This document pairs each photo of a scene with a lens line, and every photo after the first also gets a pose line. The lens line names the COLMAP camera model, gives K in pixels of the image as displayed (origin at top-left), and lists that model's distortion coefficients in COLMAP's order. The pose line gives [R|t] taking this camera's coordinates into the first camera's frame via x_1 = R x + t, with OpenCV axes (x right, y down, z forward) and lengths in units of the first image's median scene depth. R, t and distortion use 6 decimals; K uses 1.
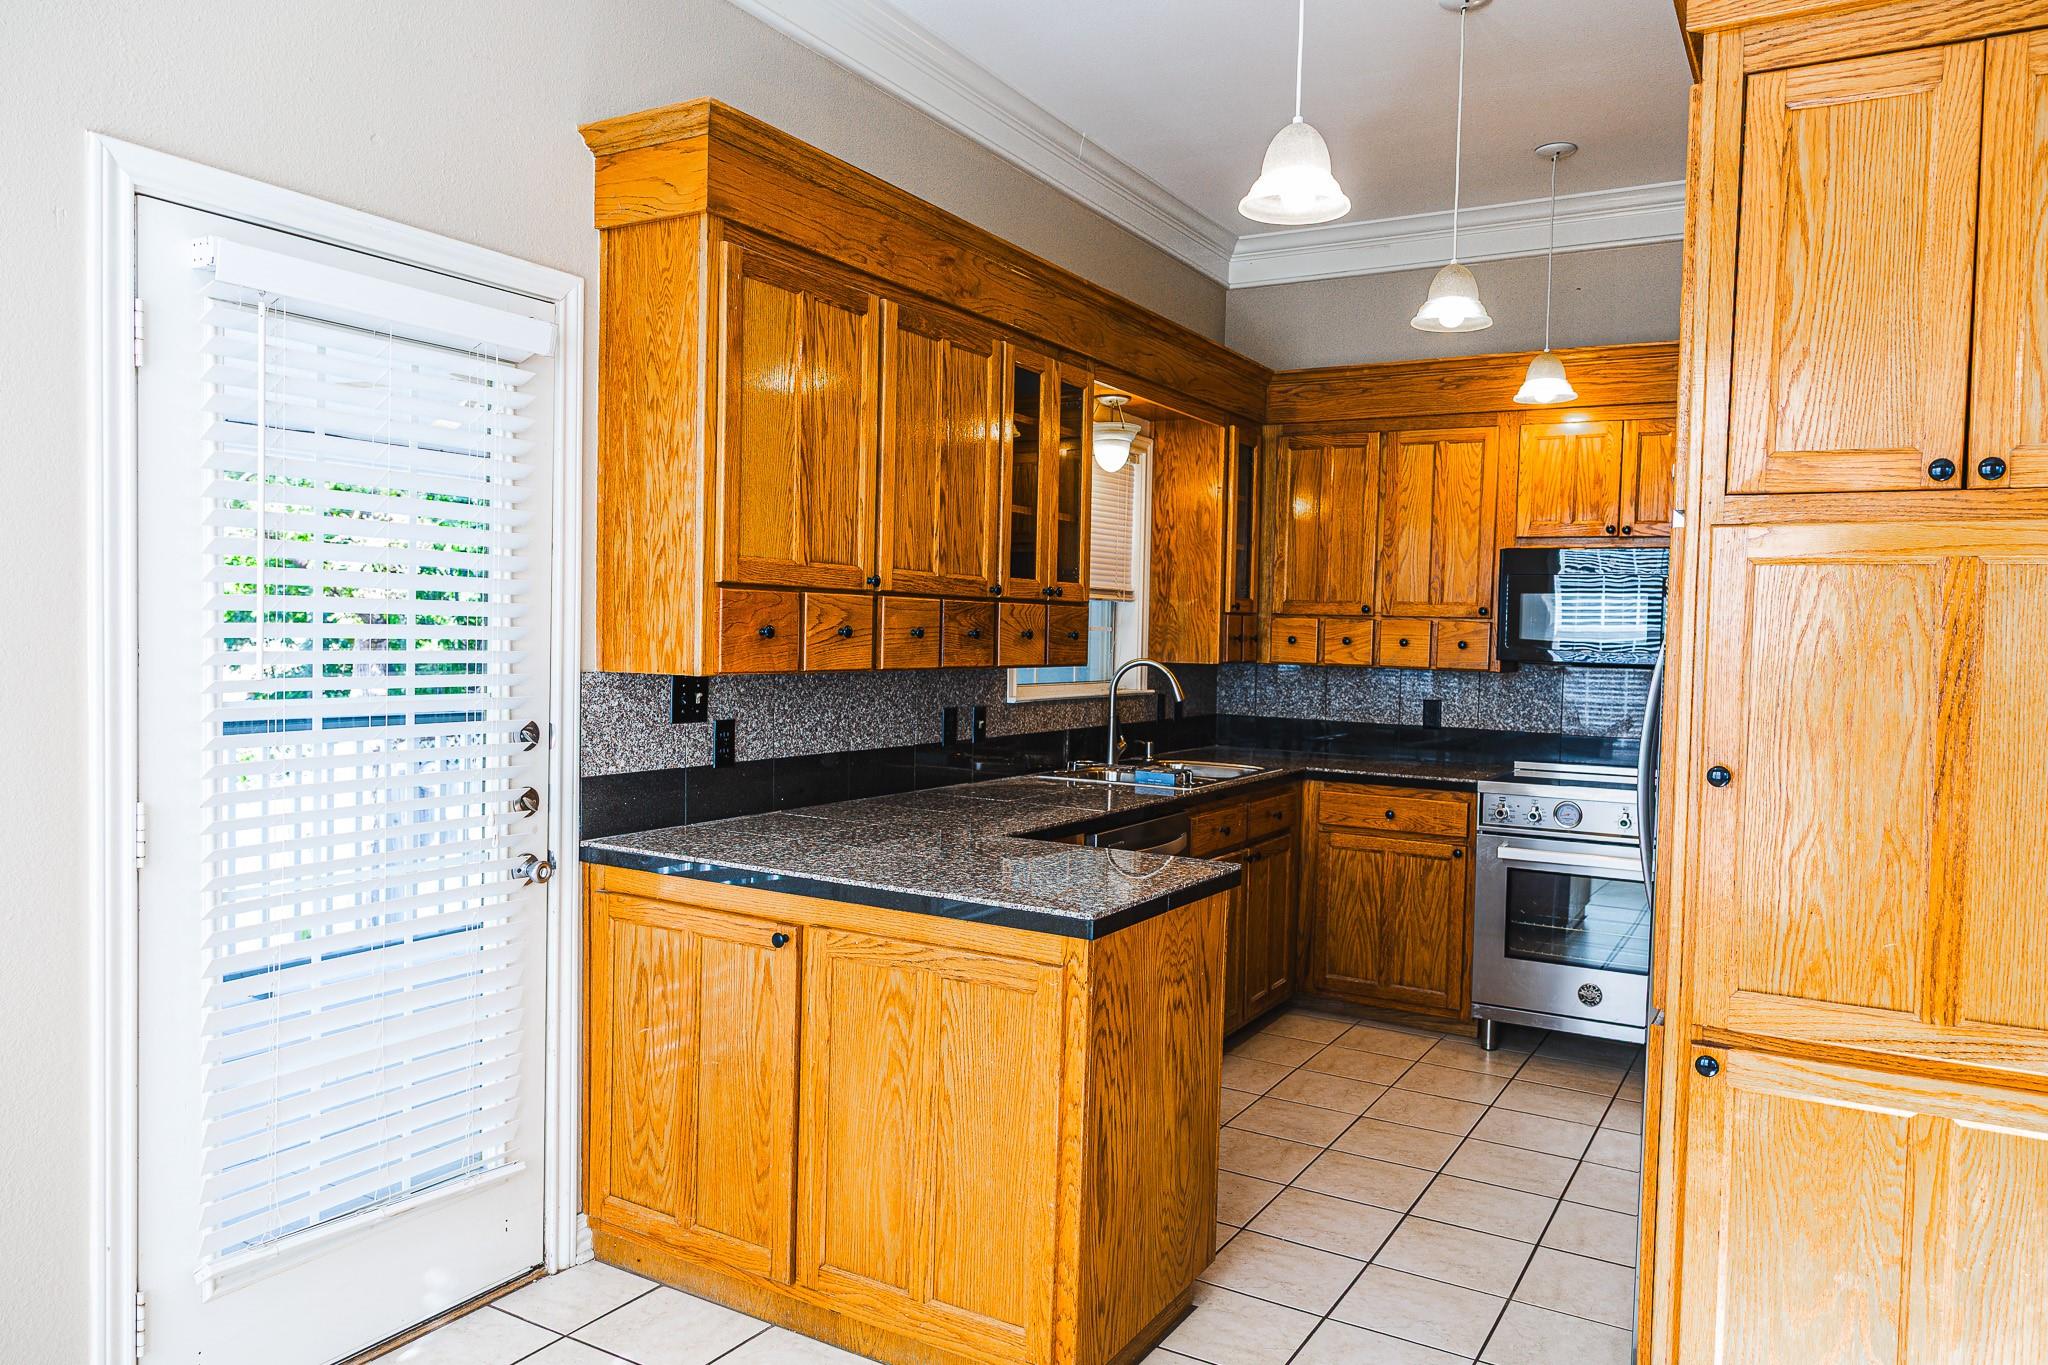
lens RADIAL K [[1377.6, 0, 1024.7], [0, 1377.6, 678.9], [0, 0, 1]] dist [0.002413, -0.002453]
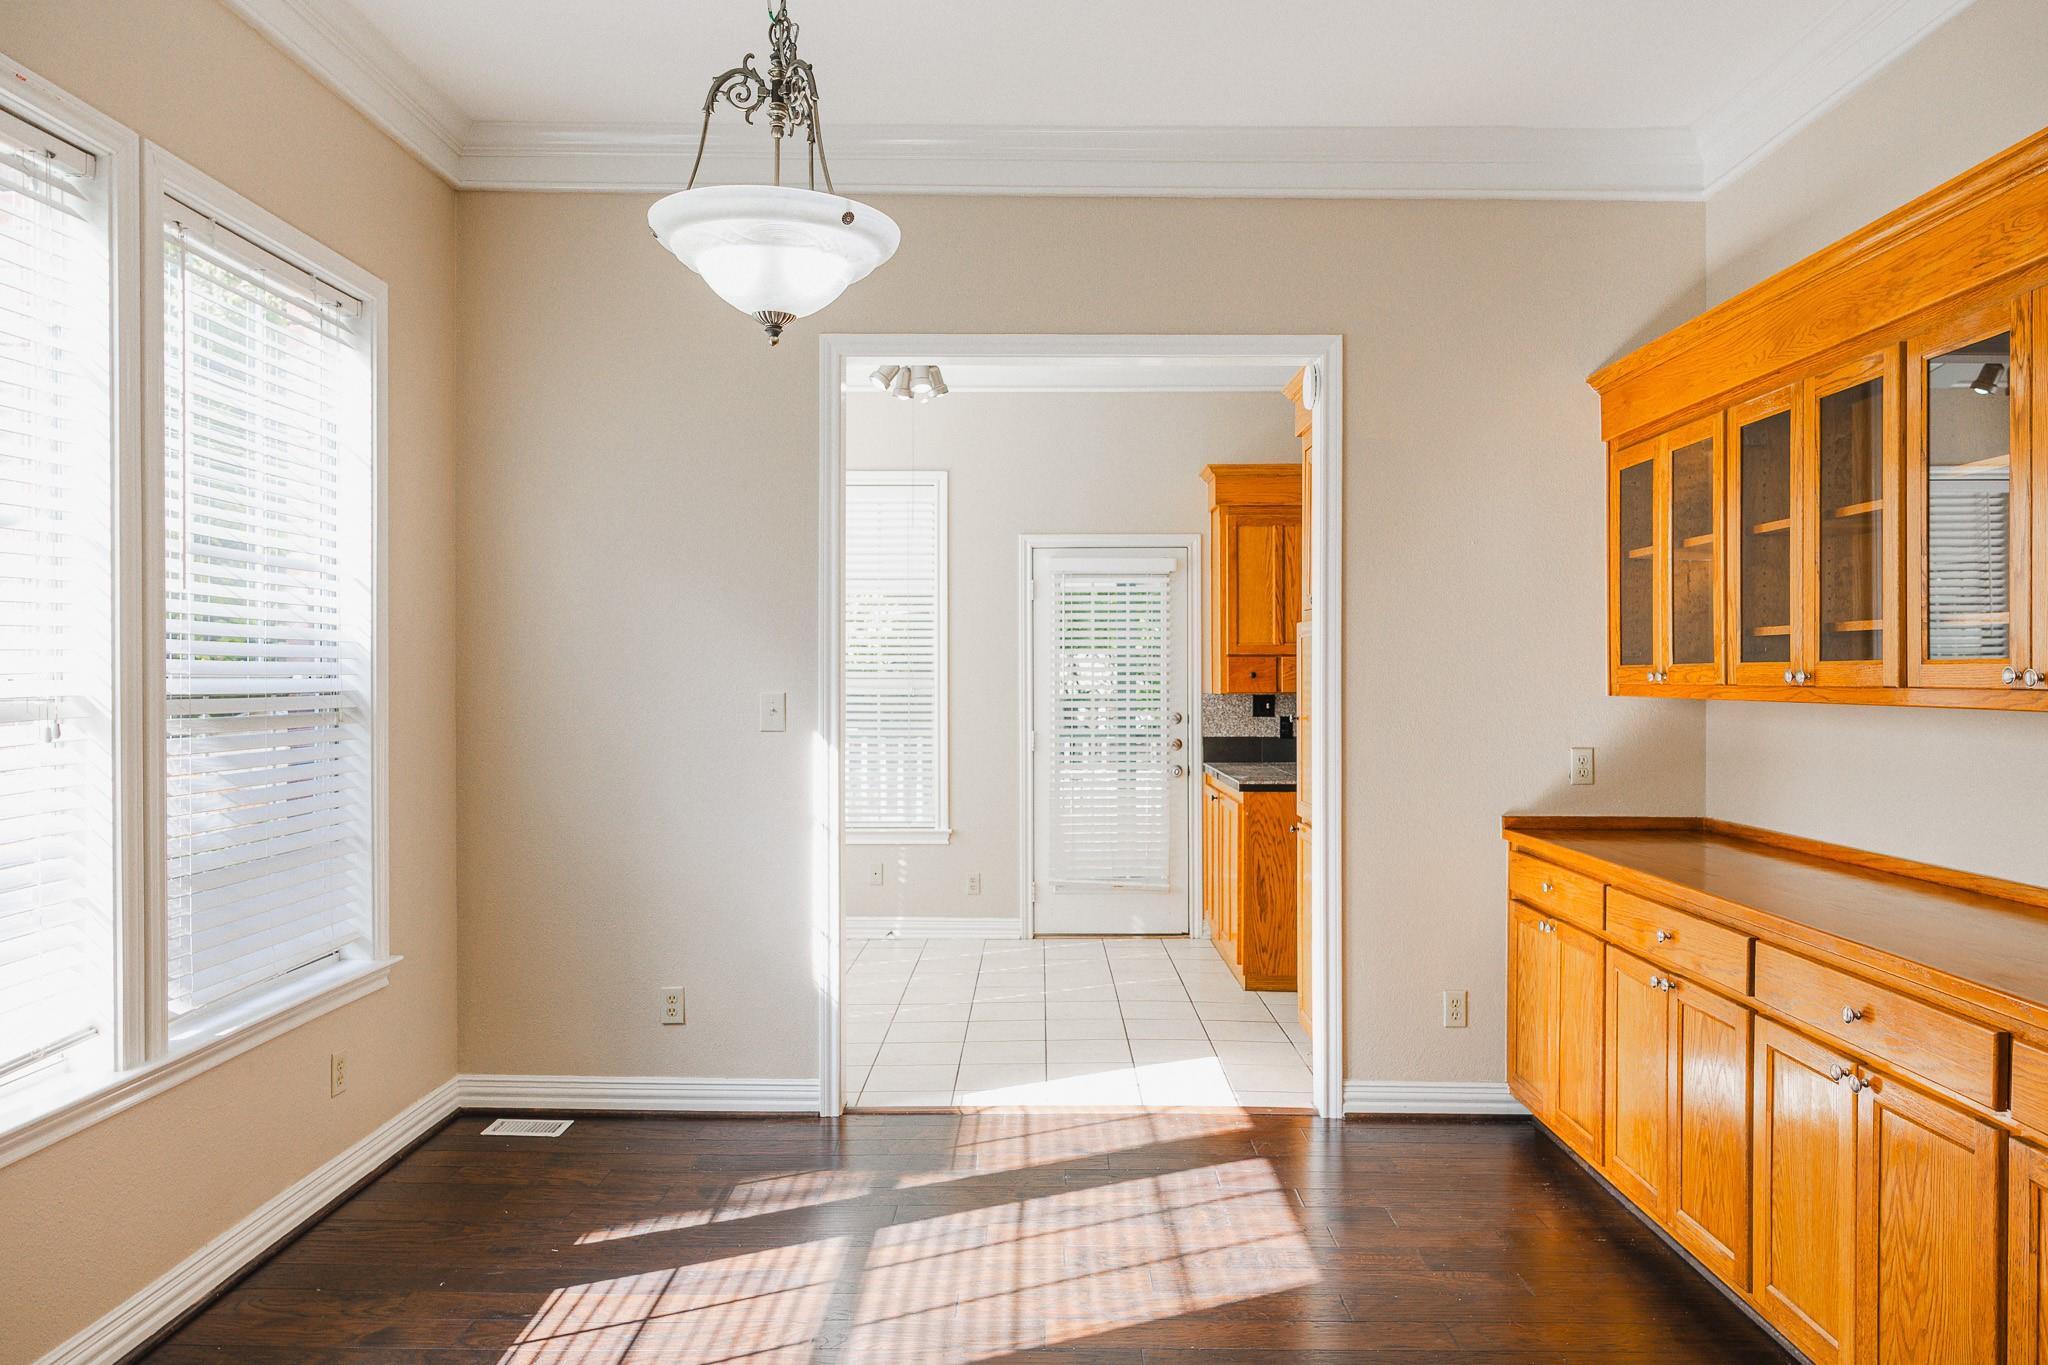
lens RADIAL K [[1377.6, 0, 1020.9], [0, 1377.6, 681.5], [0, 0, 1]] dist [0.002413, -0.002453]
pose [[0.496150, -0.022876, -0.867936, 1.628885], [-0.017989, 0.999167, -0.036618, 0.068584], [0.868051, 0.033781, 0.495325, -0.487821]]
